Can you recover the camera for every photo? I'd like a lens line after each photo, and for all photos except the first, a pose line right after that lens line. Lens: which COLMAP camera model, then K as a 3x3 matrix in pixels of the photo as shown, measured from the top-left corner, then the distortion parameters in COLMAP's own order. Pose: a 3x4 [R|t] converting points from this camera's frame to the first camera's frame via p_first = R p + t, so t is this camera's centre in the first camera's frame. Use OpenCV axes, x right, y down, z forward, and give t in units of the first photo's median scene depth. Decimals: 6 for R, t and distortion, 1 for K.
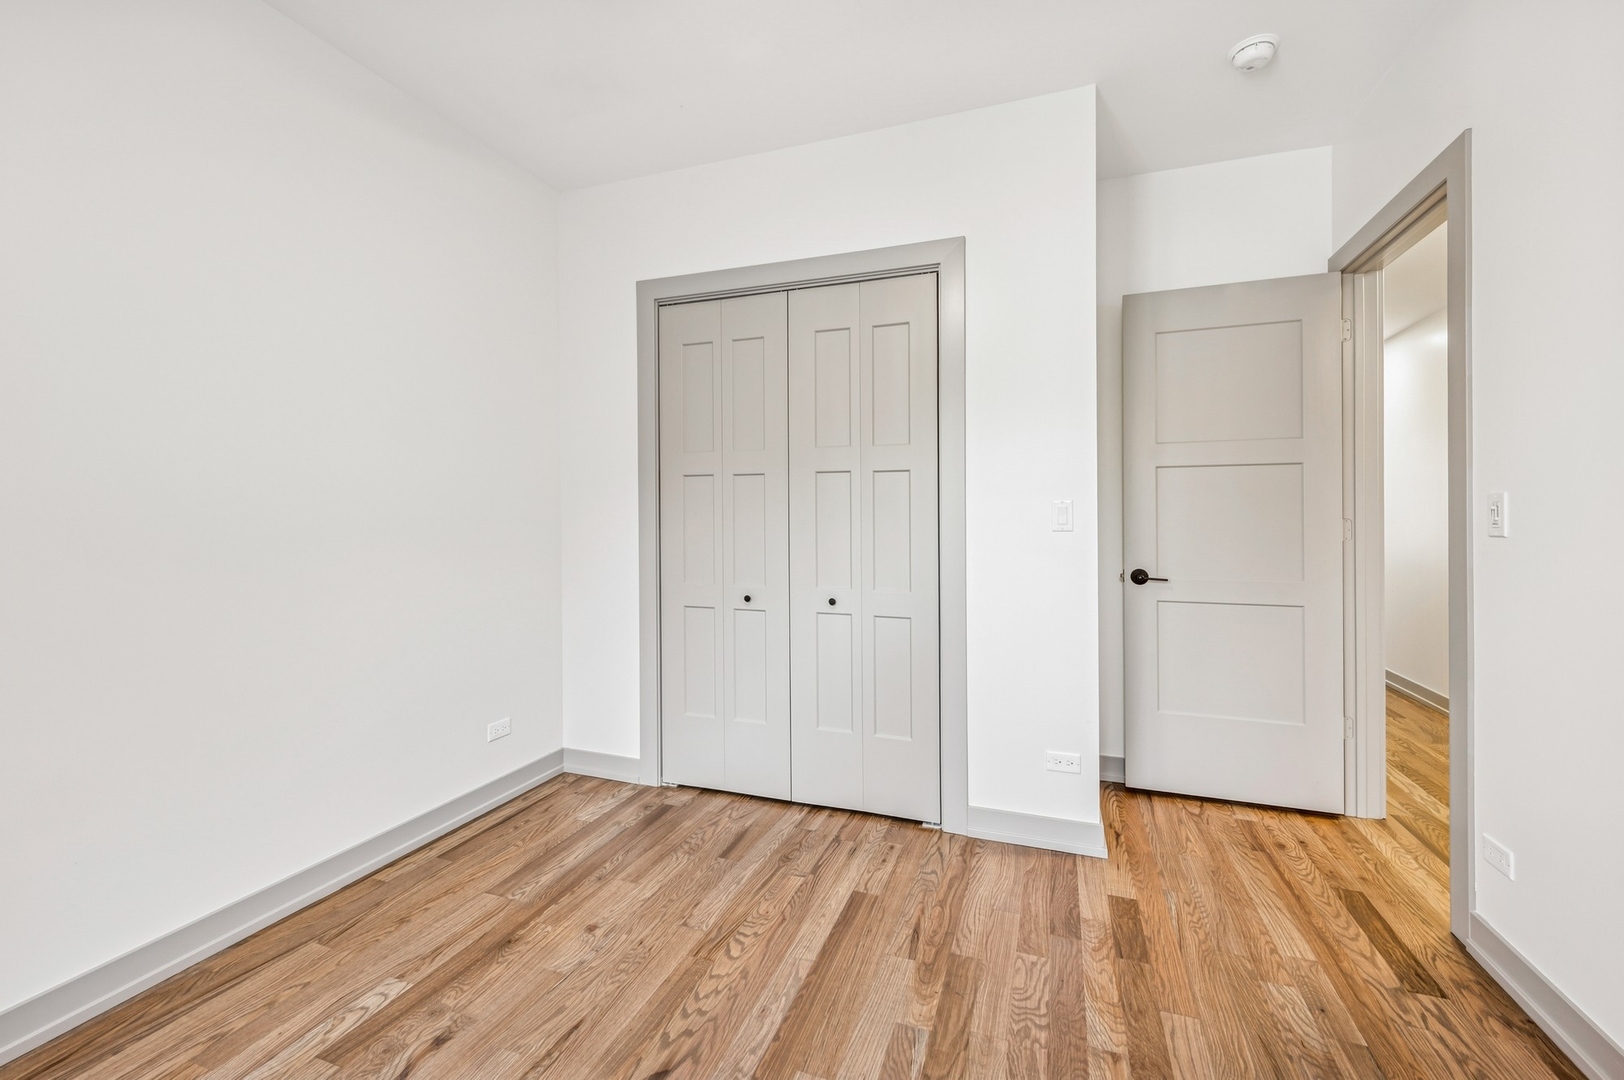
lens RADIAL K [[666.4, 0, 818.8], [0, 666.4, 524.8], [0, 0, 1]] dist [-0.001568, 0.000971]
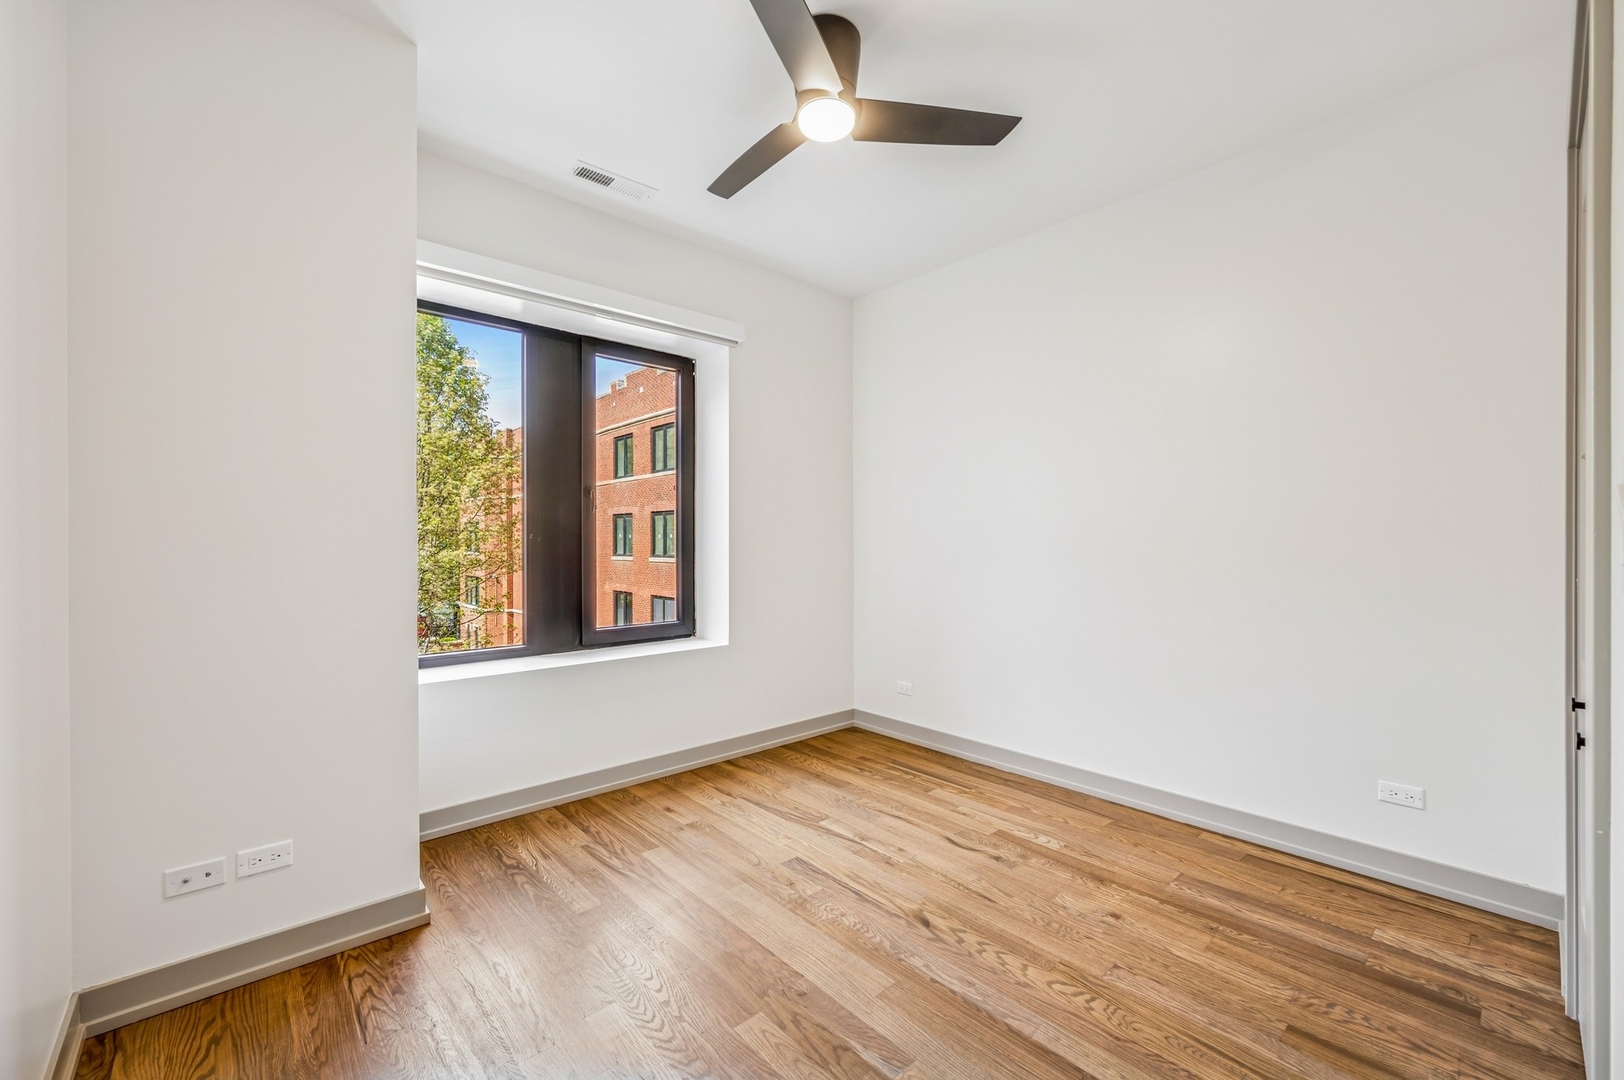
lens RADIAL K [[666.4, 0, 818.0], [0, 666.4, 540.3], [0, 0, 1]] dist [-0.001568, 0.000971]
pose [[-0.475499, 0.002244, -0.879713, 0.841810], [-0.007342, 0.999952, 0.006520, -0.009105], [0.879686, 0.009559, -0.475460, 1.084359]]
